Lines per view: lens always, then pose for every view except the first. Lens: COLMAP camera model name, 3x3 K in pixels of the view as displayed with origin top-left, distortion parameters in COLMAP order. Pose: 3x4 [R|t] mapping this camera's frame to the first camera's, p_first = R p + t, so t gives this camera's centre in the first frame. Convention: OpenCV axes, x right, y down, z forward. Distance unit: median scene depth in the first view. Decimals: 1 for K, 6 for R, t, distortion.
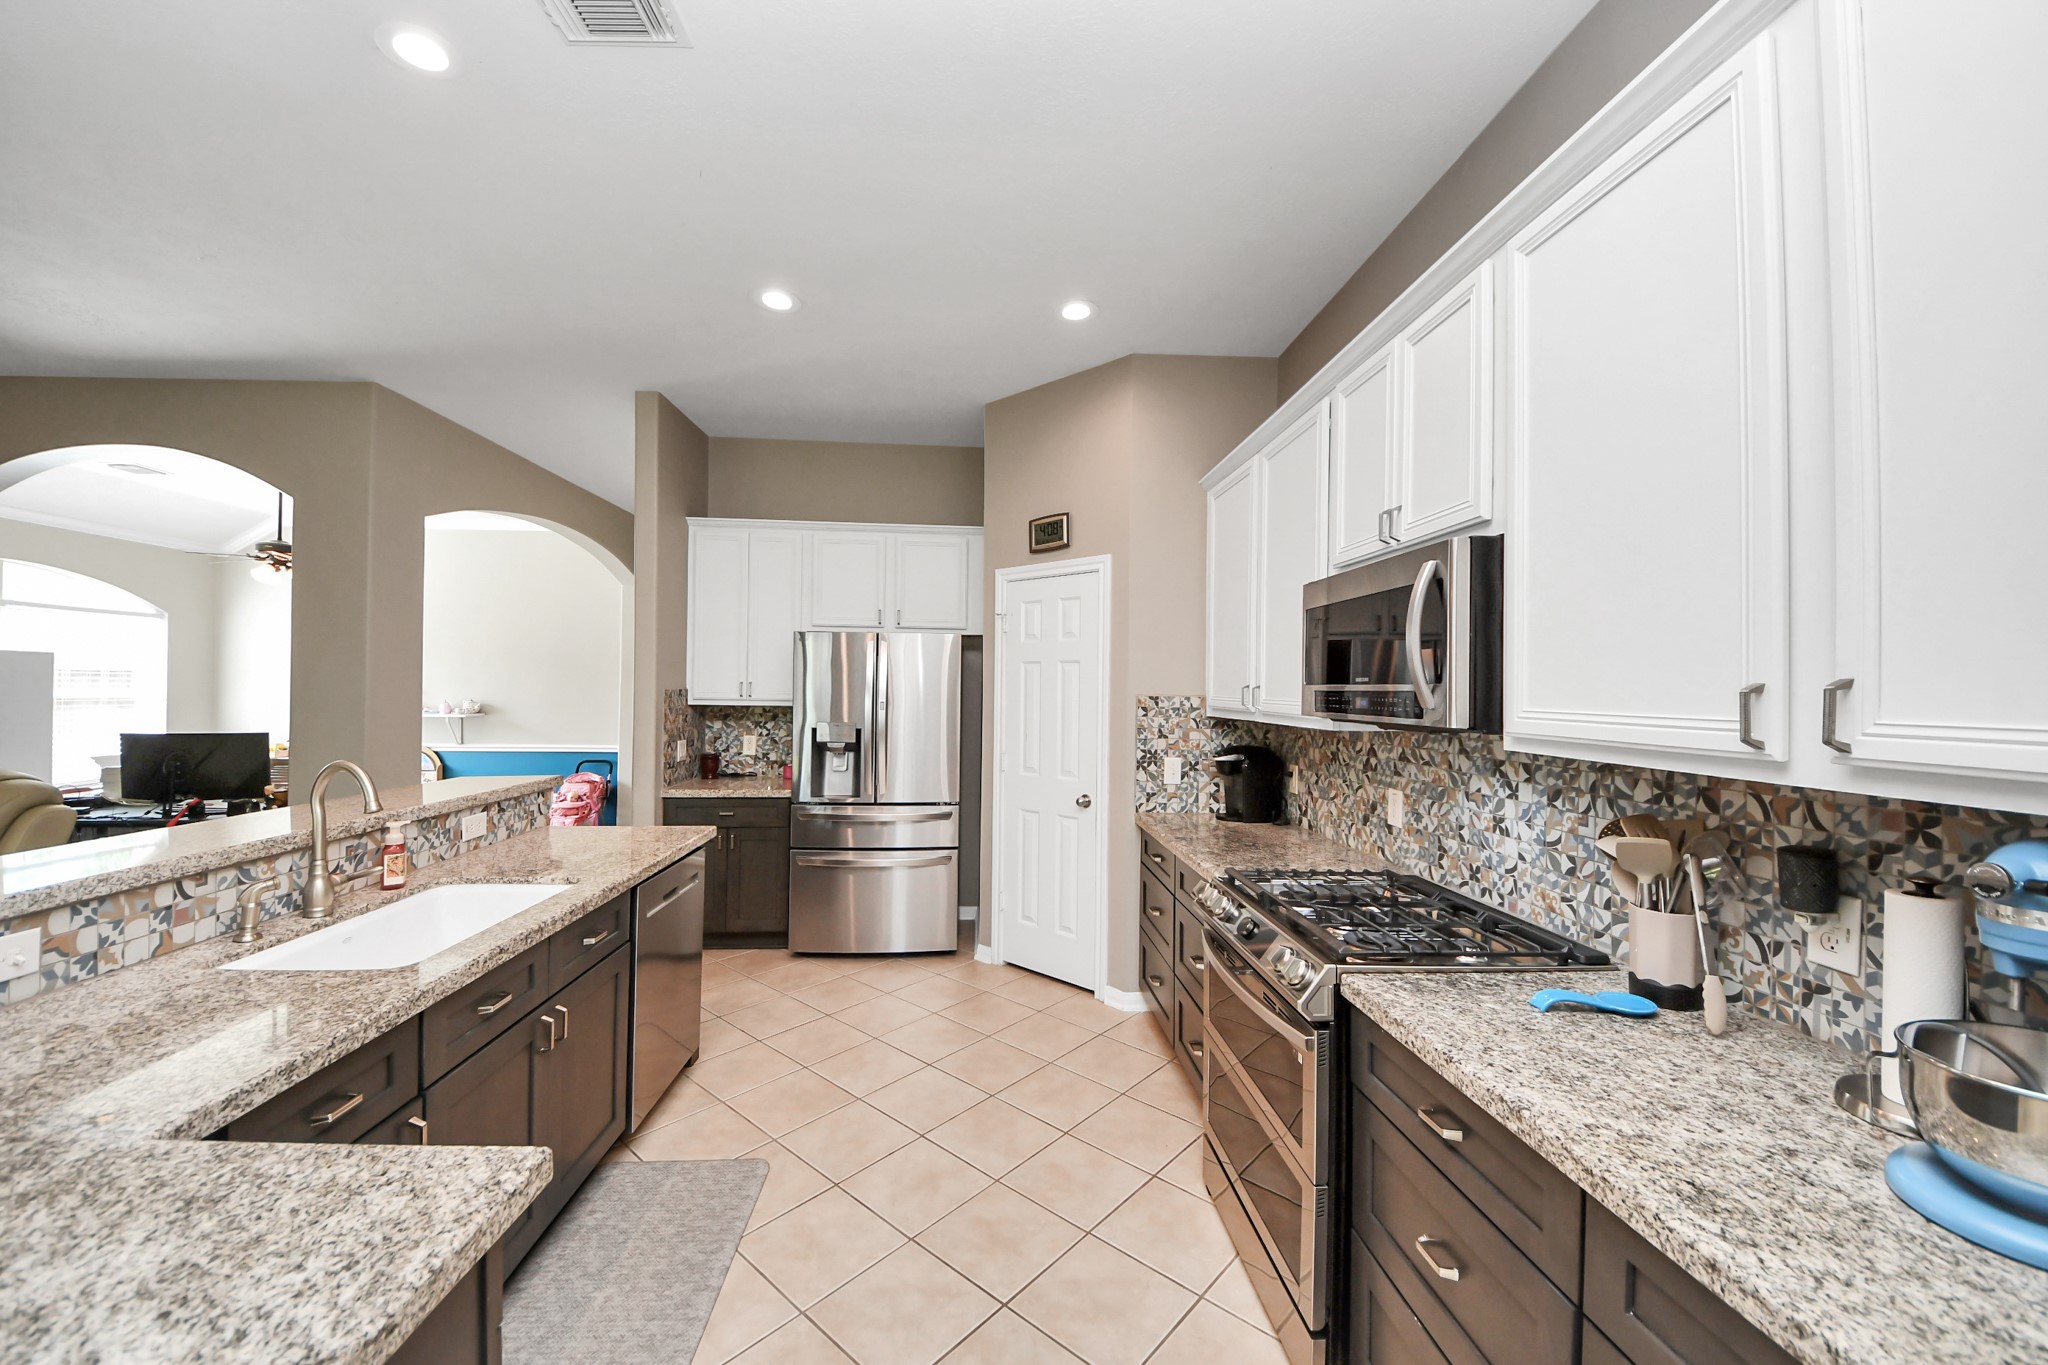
lens RADIAL K [[752.4, 0, 1004.0], [0, 752.4, 686.7], [0, 0, 1]] dist [0.047832, -0.035469]
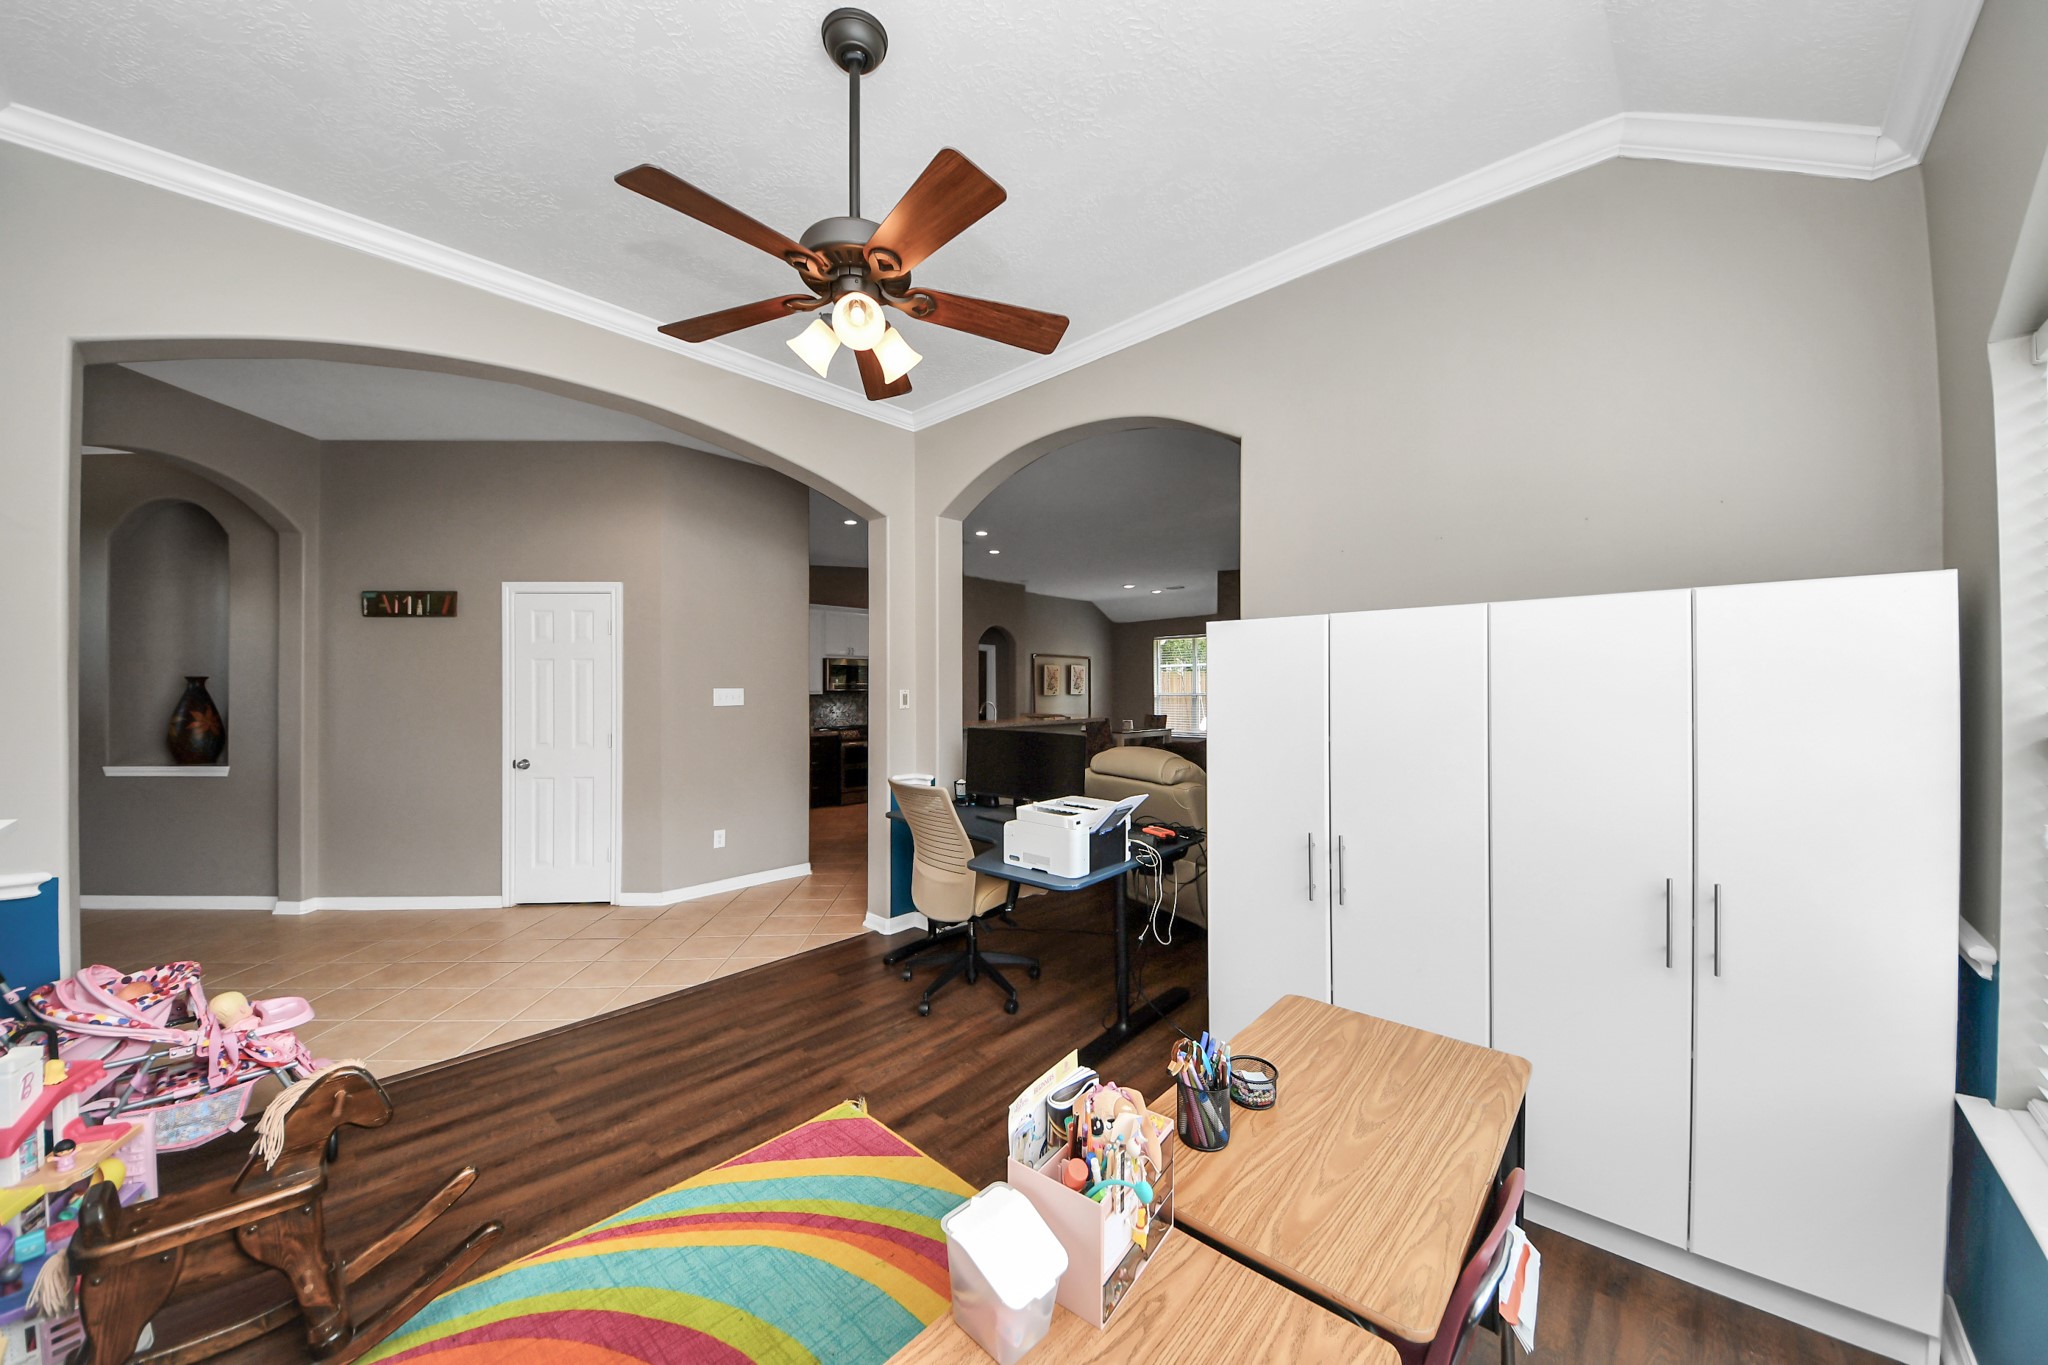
lens RADIAL K [[730.3, 0, 1014.3], [0, 730.3, 683.6], [0, 0, 1]] dist [0.021624, -0.019934]
pose [[-0.692535, -0.003234, 0.721377, -2.533370], [-0.006782, 0.999975, -0.002027, 0.001629], [-0.721352, -0.006296, -0.692540, 2.415399]]
